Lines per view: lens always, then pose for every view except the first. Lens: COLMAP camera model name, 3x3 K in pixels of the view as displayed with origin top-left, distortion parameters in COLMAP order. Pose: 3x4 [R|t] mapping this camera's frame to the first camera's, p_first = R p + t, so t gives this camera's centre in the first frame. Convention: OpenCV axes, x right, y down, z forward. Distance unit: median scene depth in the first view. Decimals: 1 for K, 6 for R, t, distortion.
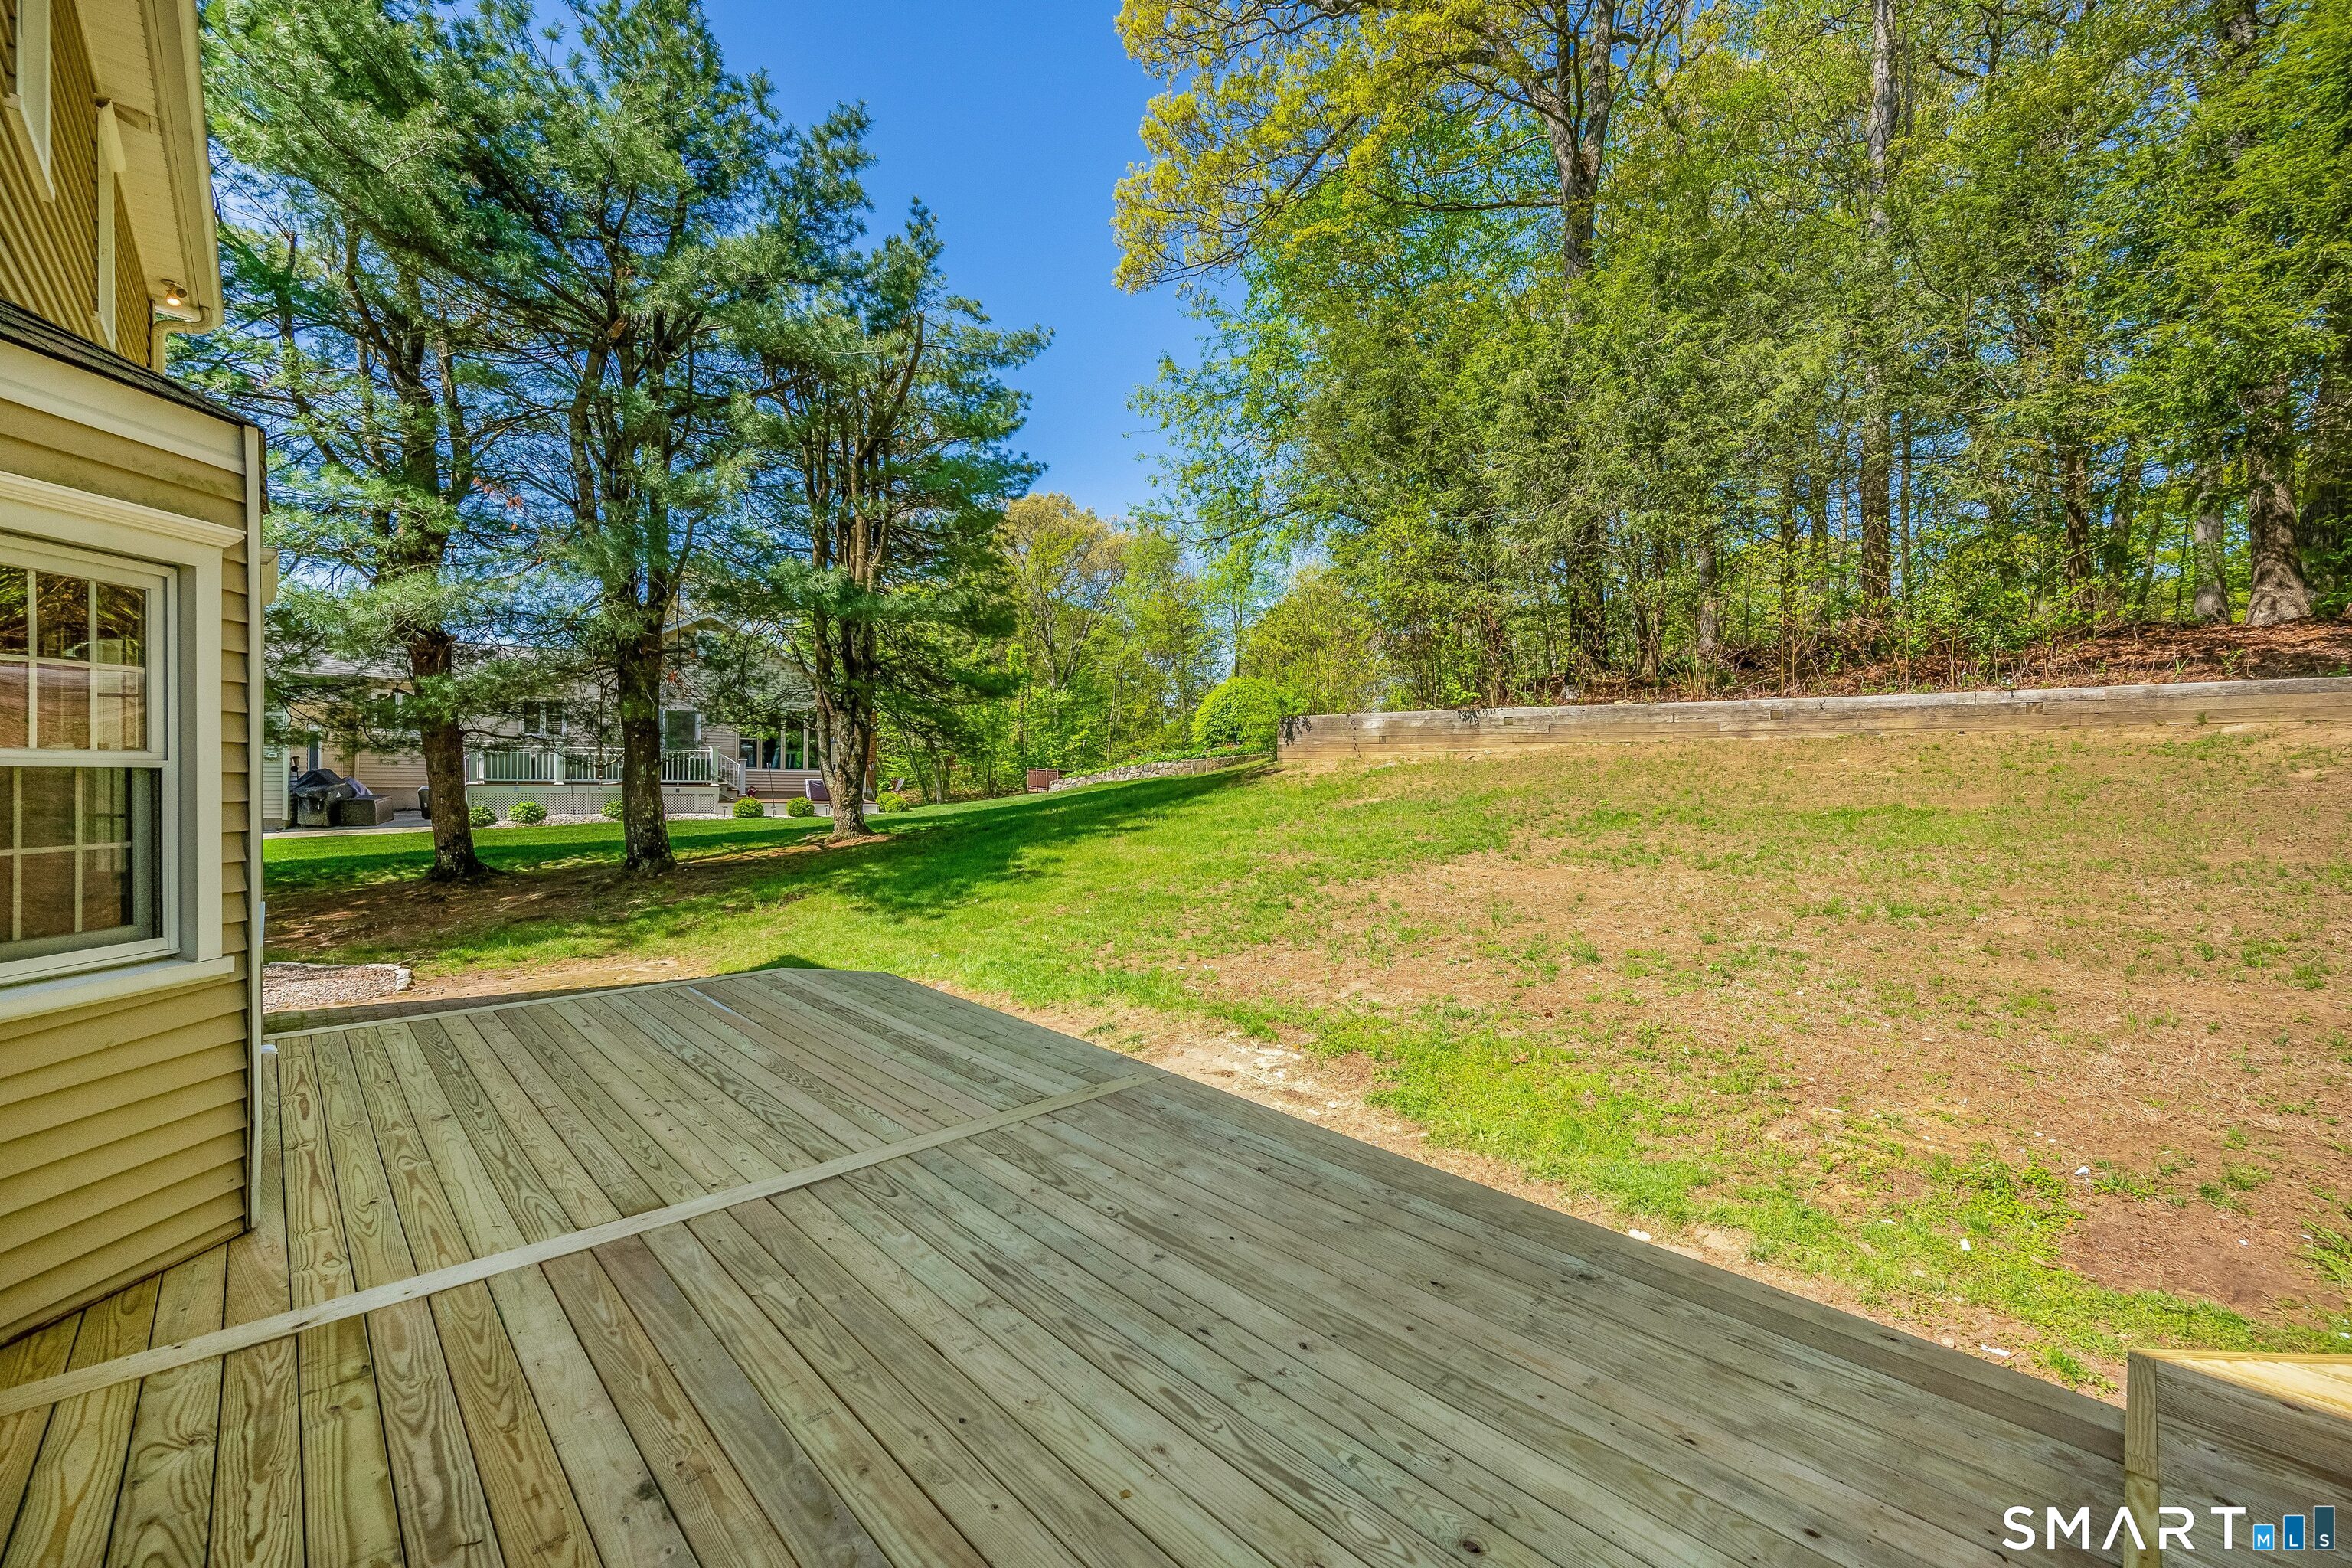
lens RADIAL K [[917.5, 0, 1177.7], [0, 917.5, 787.7], [0, 0, 1]] dist [-0.001615, -0.000217]
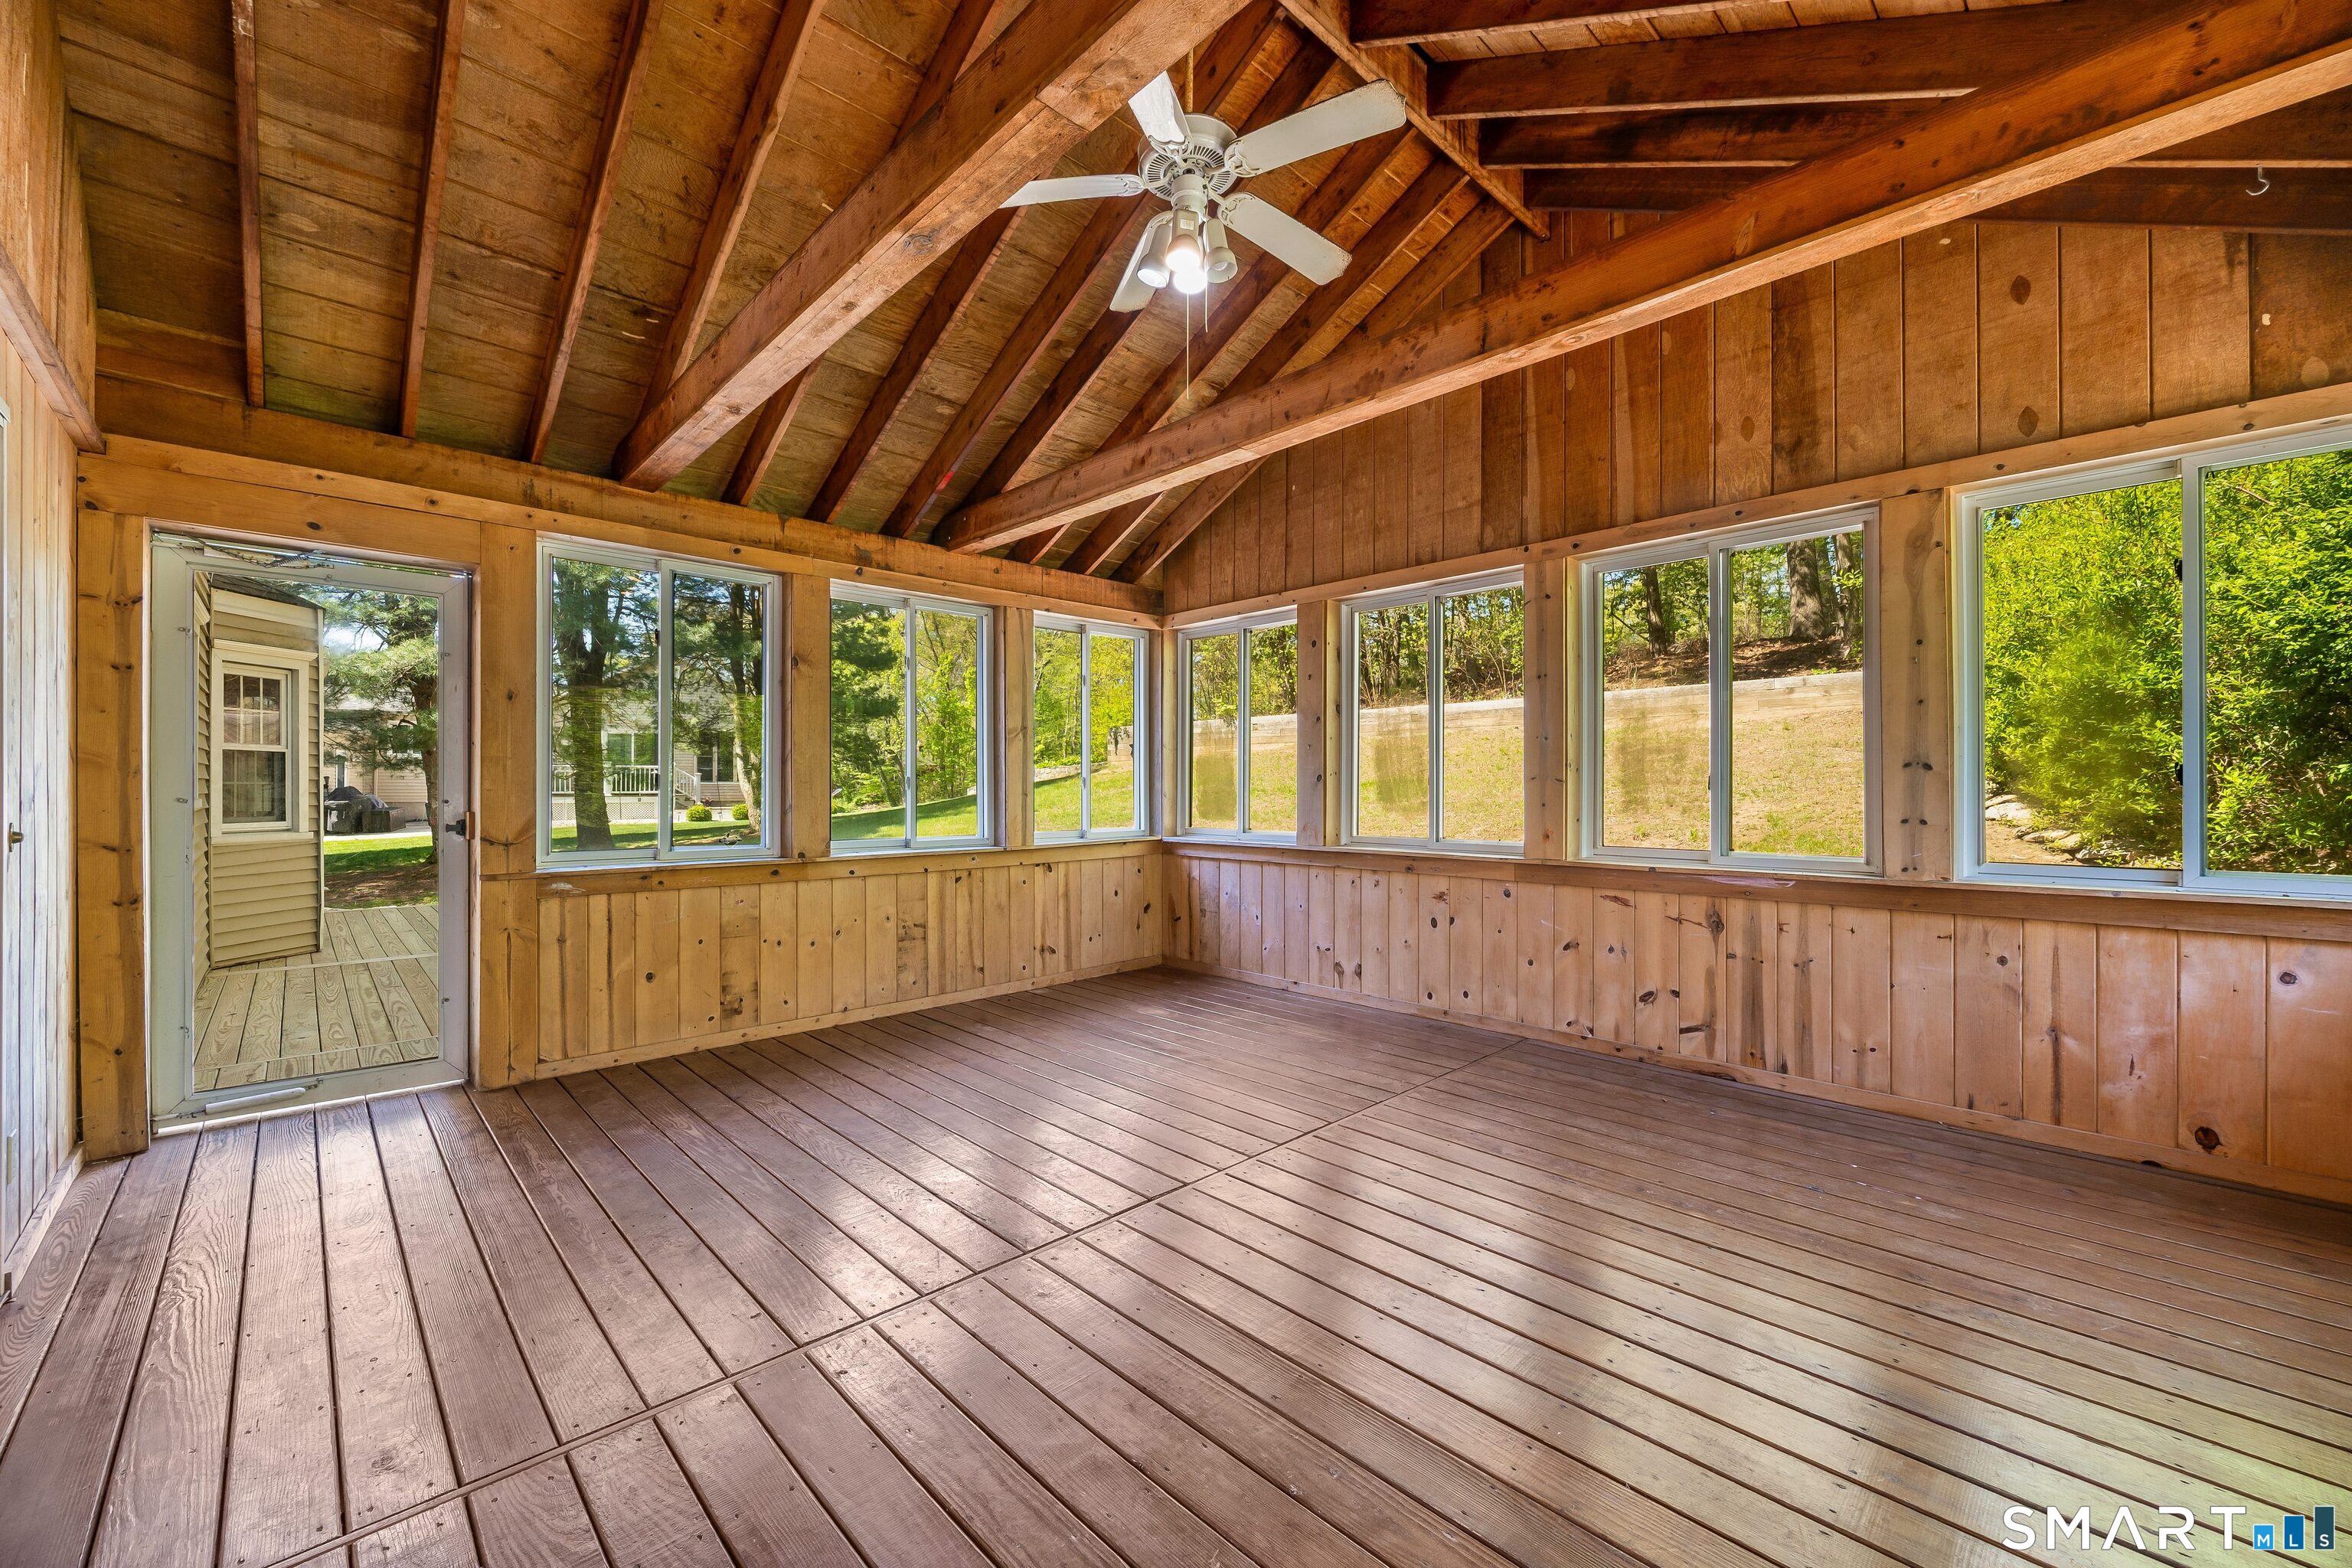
lens RADIAL K [[917.5, 0, 1177.7], [0, 917.5, 787.7], [0, 0, 1]] dist [-0.001615, -0.000217]
pose [[0.999715, -0.019175, -0.014212, 0.251054], [0.018920, 0.999661, -0.017875, 0.031430], [0.014550, 0.017601, 0.999739, -0.270526]]
